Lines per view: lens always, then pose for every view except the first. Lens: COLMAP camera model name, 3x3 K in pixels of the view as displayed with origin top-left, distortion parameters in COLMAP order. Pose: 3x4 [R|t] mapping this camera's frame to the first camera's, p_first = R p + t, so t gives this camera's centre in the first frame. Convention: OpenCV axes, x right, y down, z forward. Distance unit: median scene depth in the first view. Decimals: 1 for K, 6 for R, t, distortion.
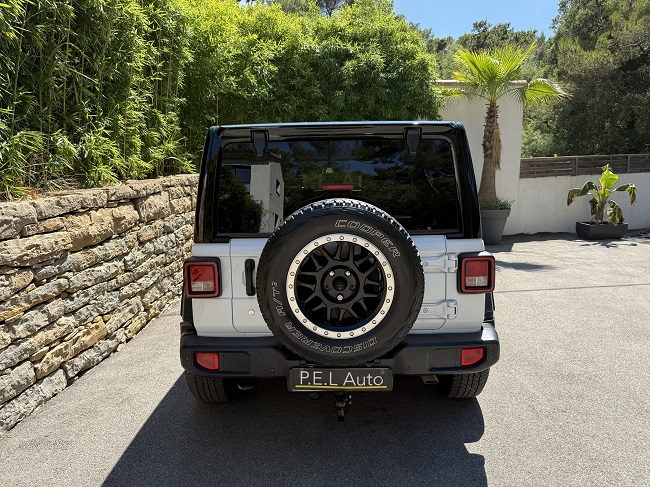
lens RADIAL K [[461.5, 0, 330.9], [0, 461.5, 244.7], [0, 0, 1]] dist [0.014909, -0.032217]
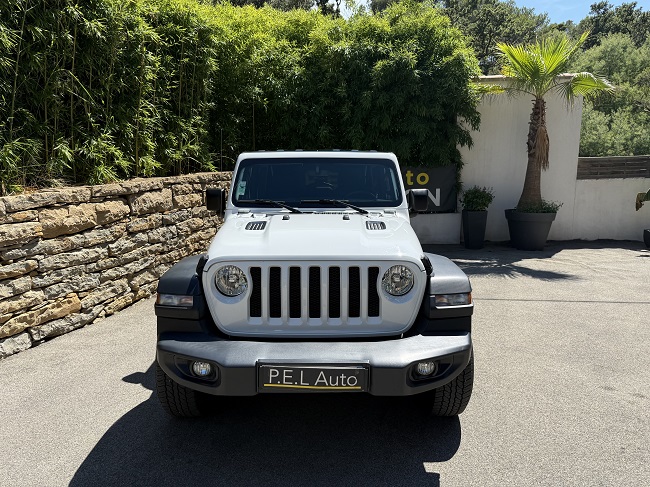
lens RADIAL K [[461.5, 0, 330.5], [0, 461.5, 242.5], [0, 0, 1]] dist [0.014909, -0.032217]
pose [[0.971924, 0.048670, -0.230205, 0.318698], [-0.046597, 0.998809, 0.014440, -0.019176], [0.230634, -0.003308, 0.973035, -0.011759]]
